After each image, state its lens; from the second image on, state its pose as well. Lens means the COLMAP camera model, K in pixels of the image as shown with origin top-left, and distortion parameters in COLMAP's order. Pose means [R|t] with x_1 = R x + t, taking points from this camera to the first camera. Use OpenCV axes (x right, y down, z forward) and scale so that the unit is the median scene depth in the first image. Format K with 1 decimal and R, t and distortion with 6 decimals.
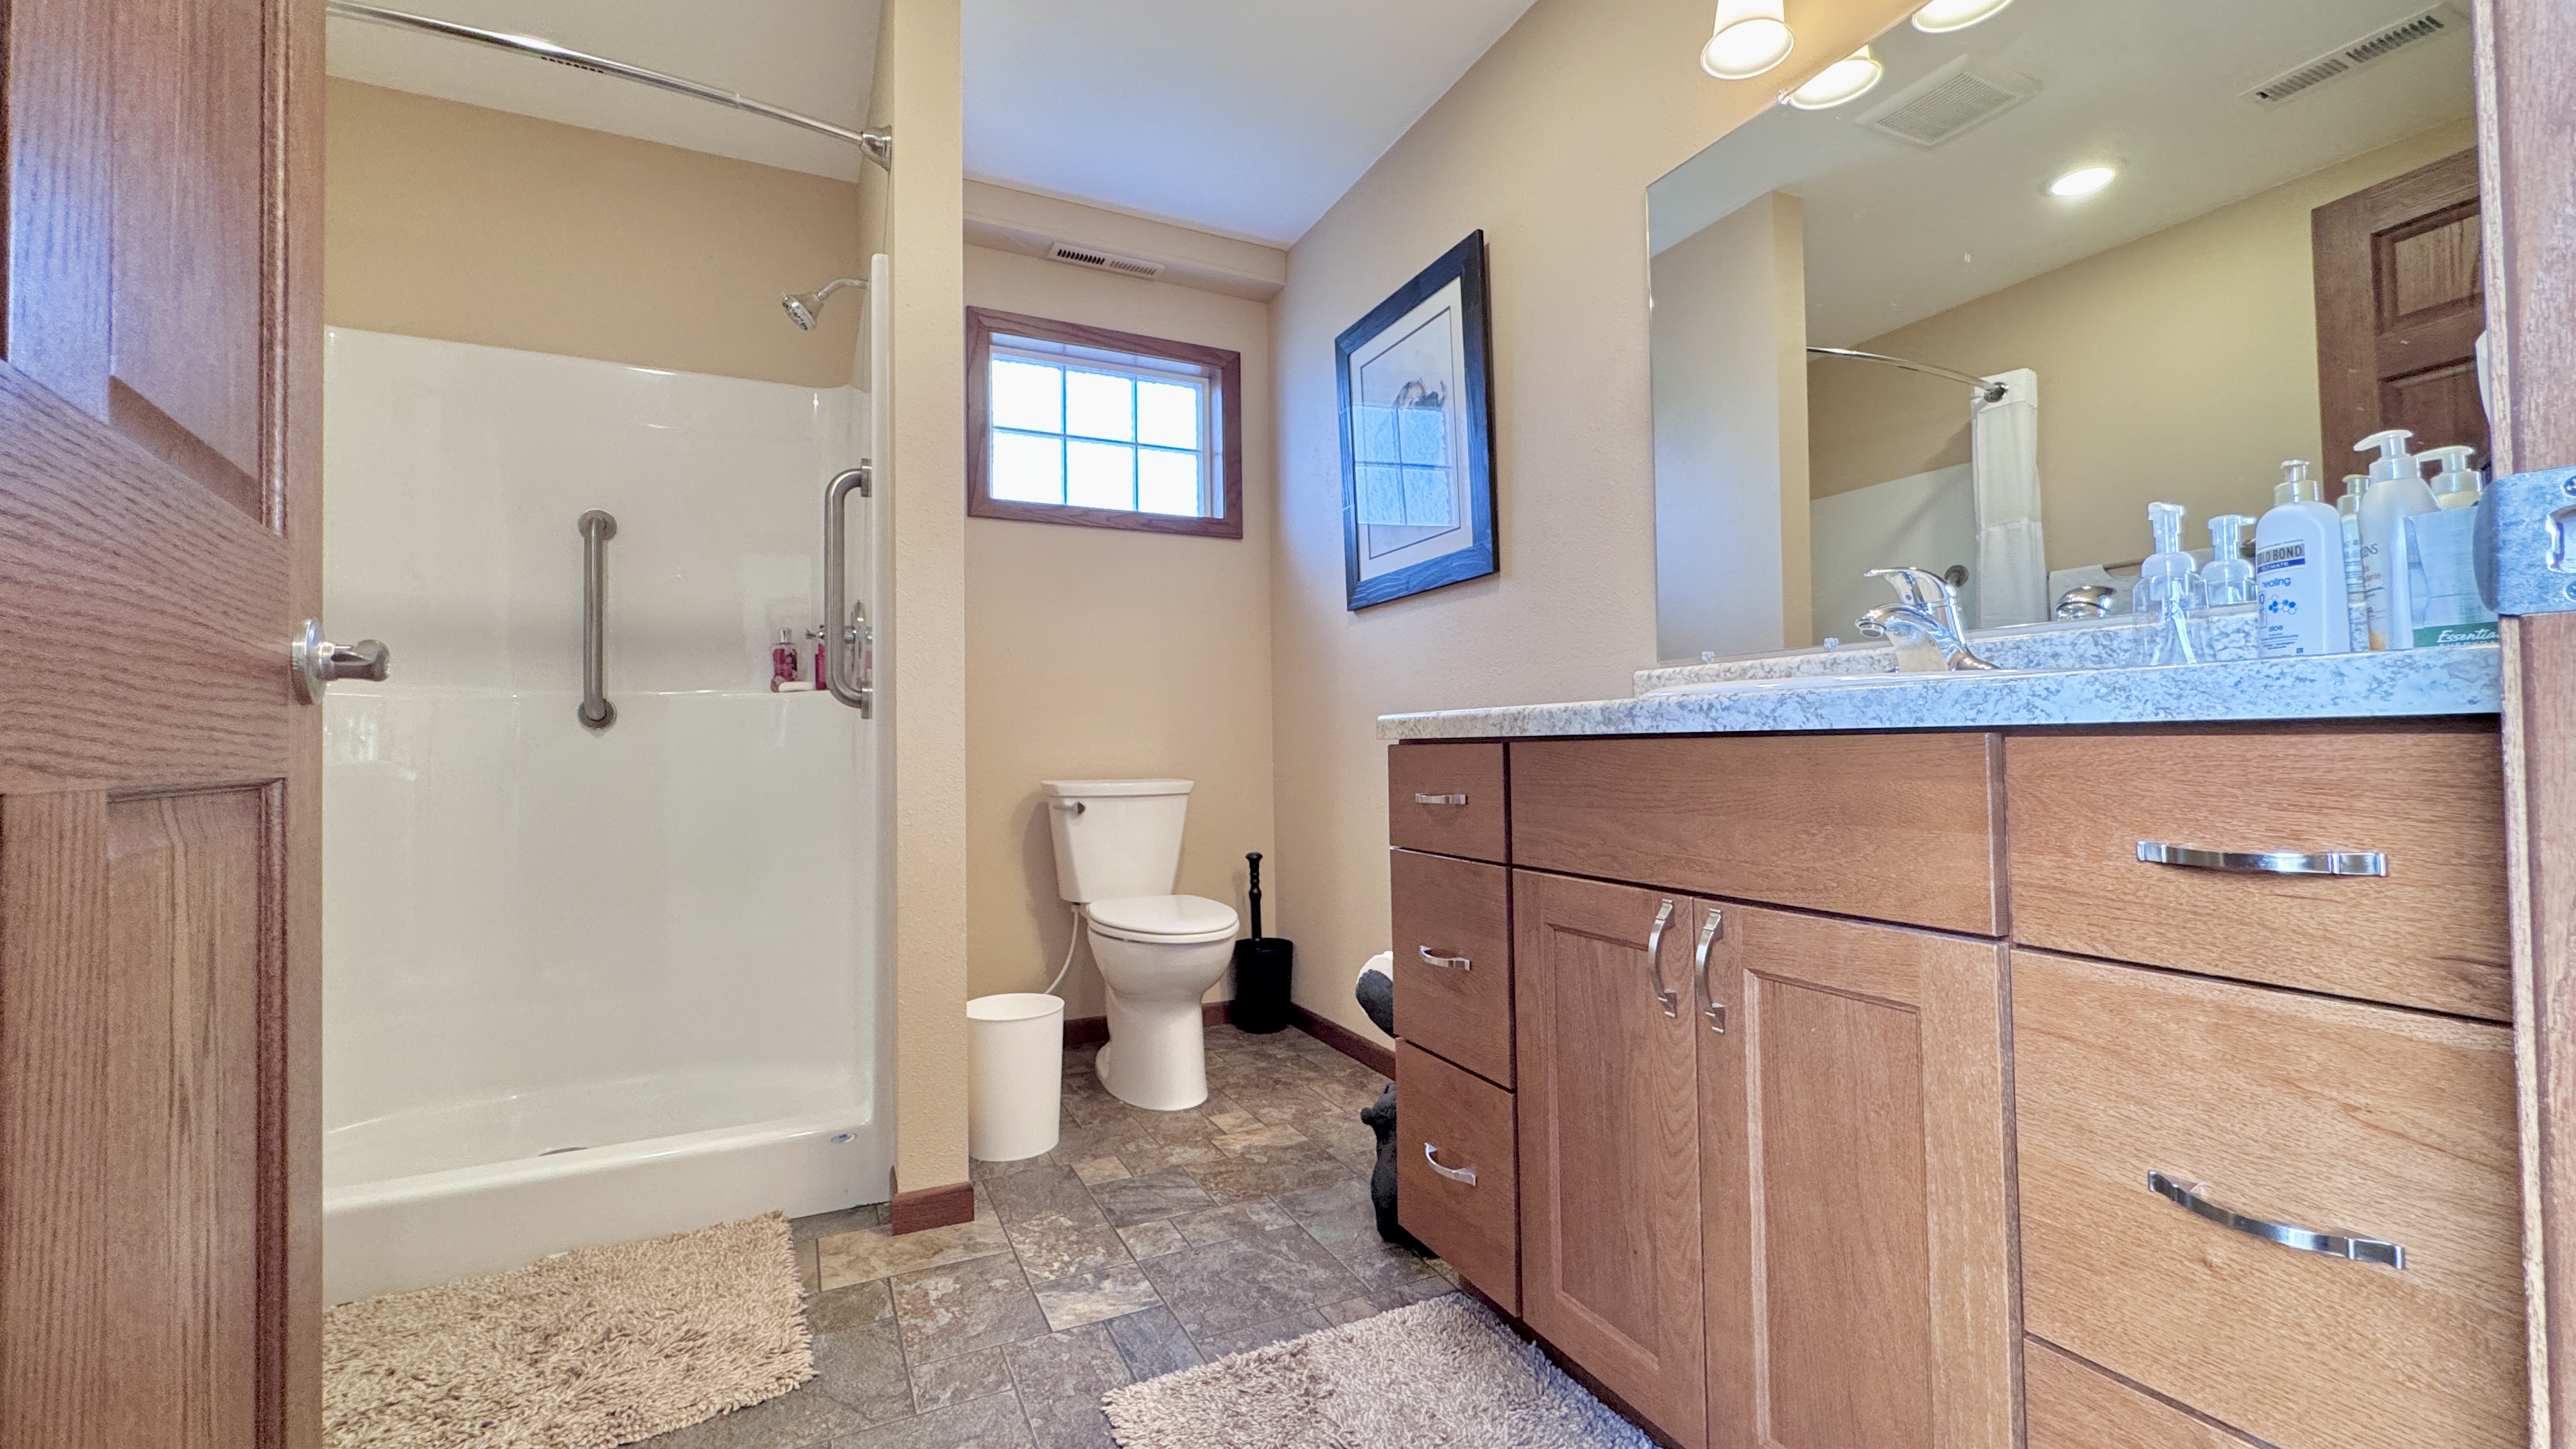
lens RADIAL K [[1029.6, 0, 1288.0], [0, 1029.6, 724.5], [0, 0, 1]] dist [-0.003604, 0.000352]
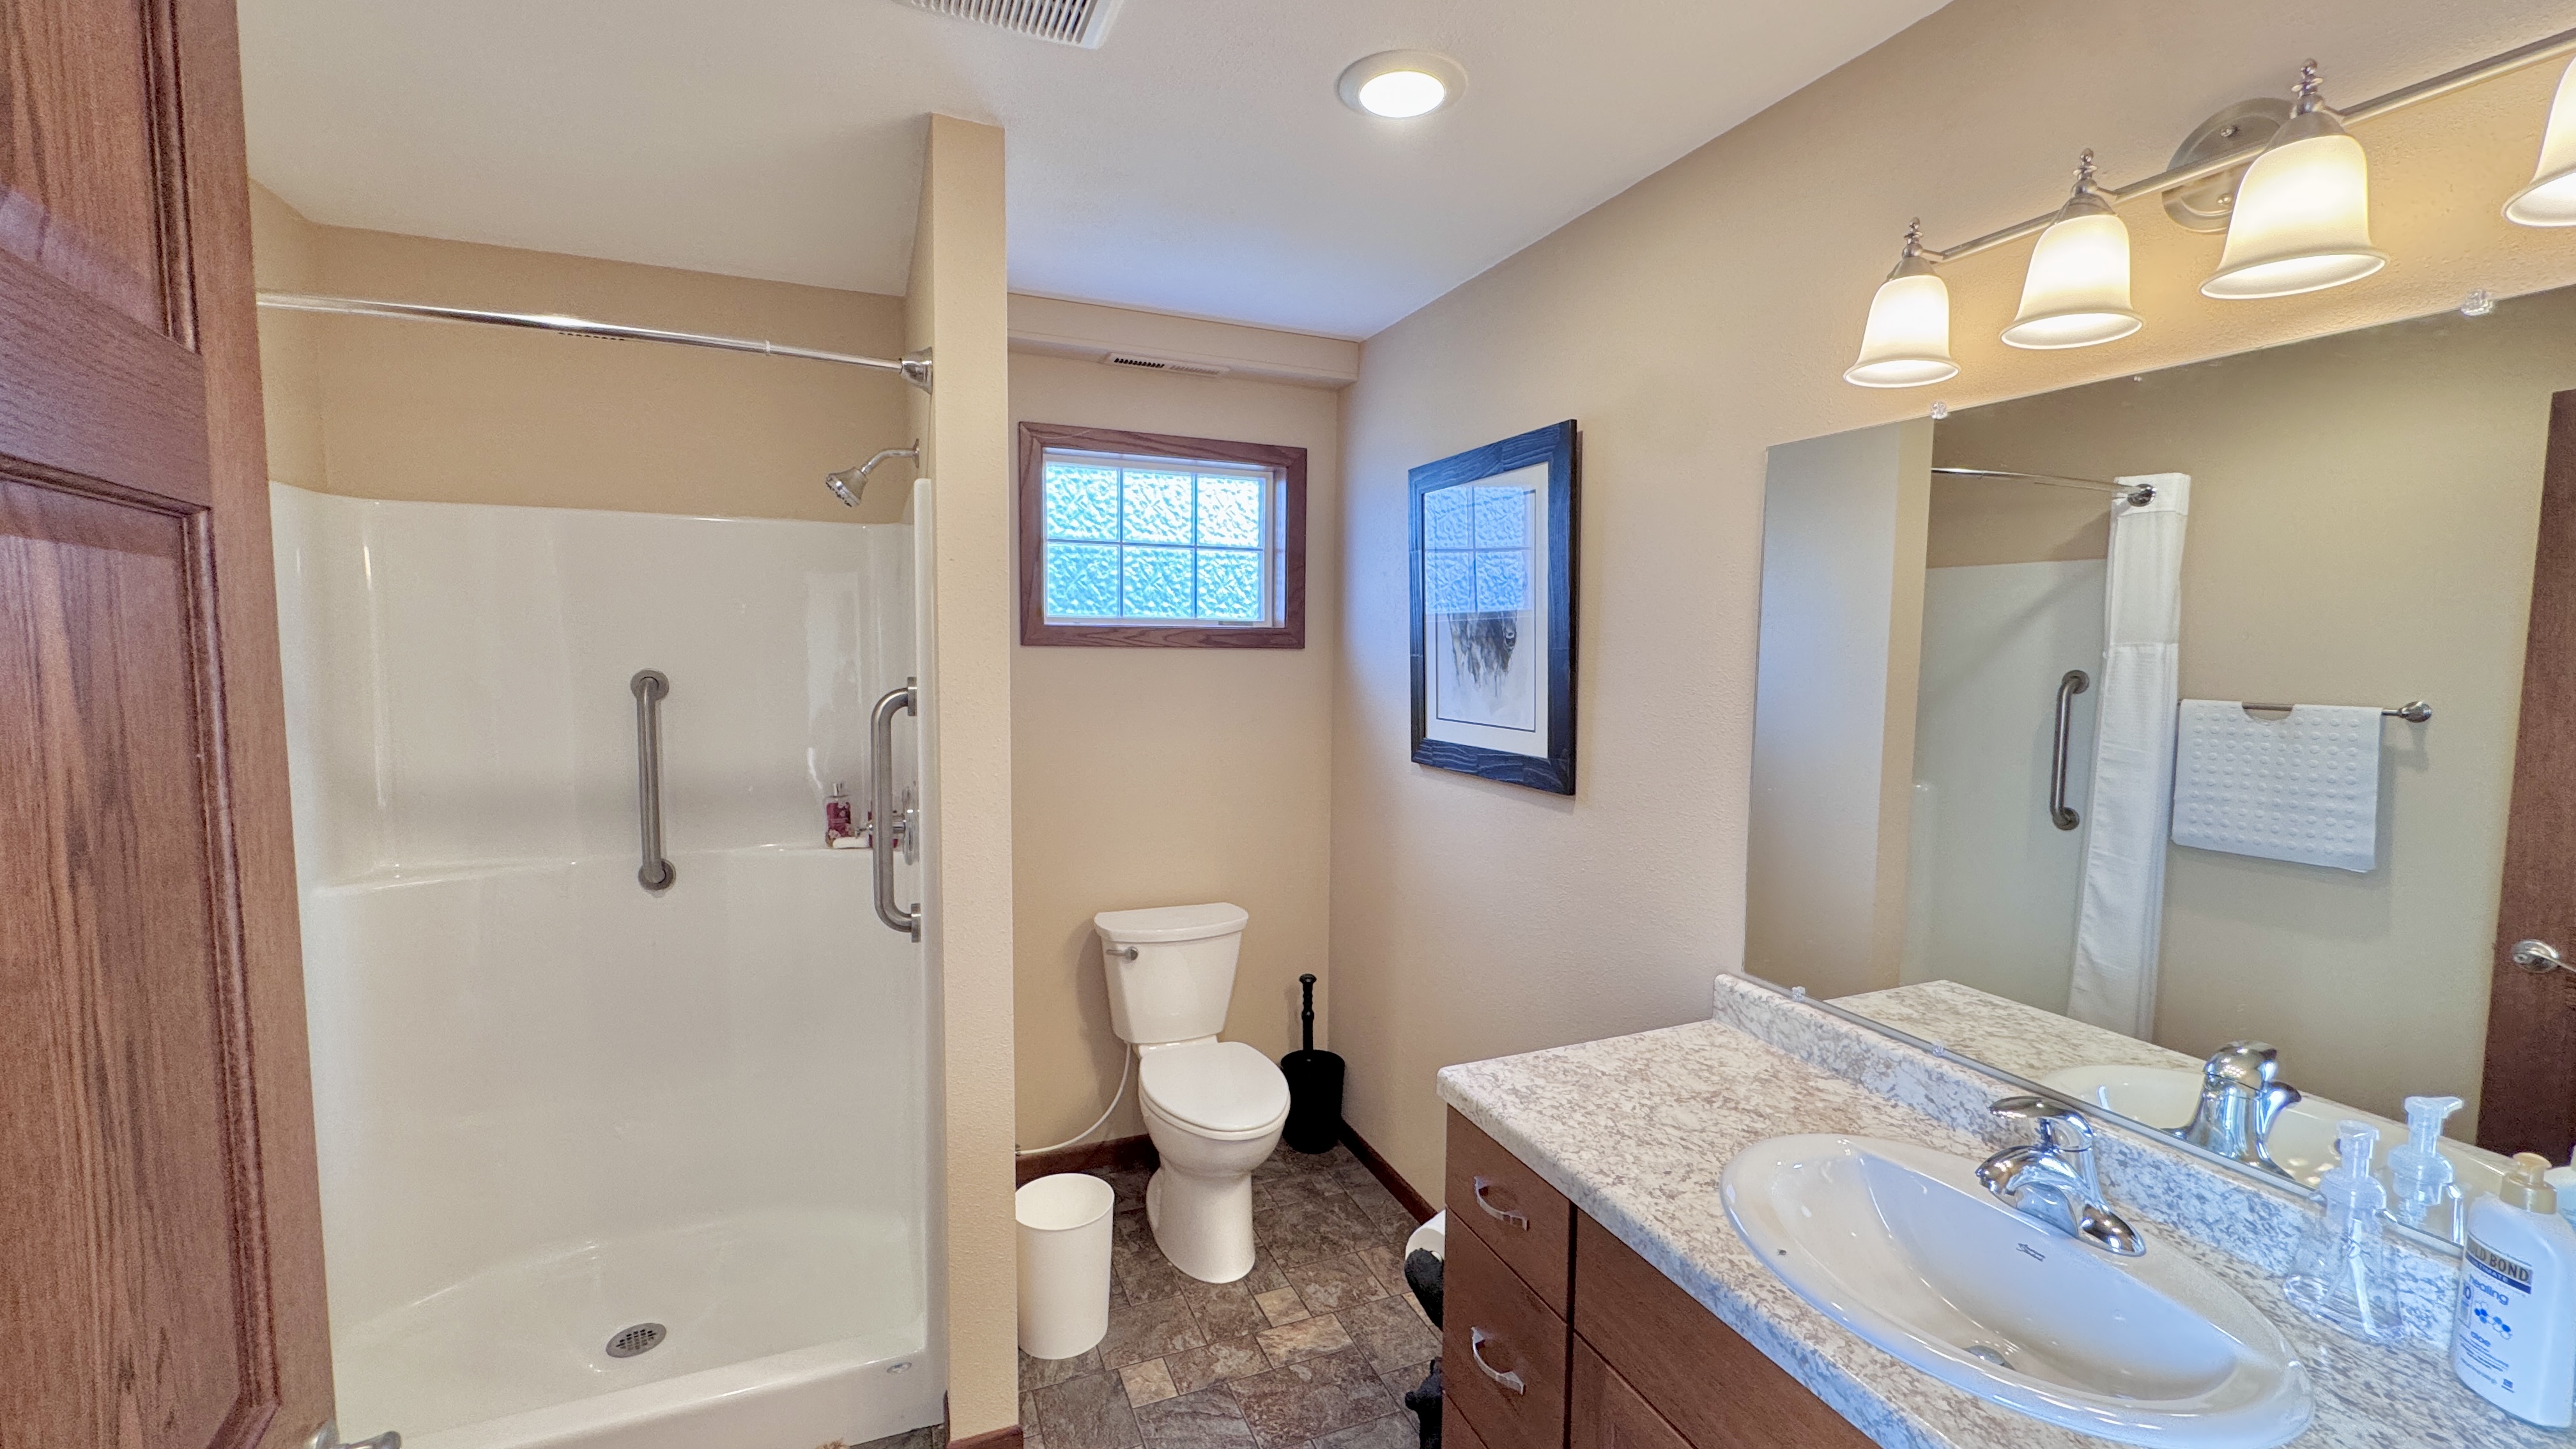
lens RADIAL K [[1029.6, 0, 1288.0], [0, 1029.6, 724.5], [0, 0, 1]] dist [-0.003604, 0.000352]
pose [[0.997974, 0.029136, -0.056567, -0.003642], [-0.023215, 0.994448, 0.102637, -0.250081], [0.059243, -0.101115, 0.993109, 0.049251]]
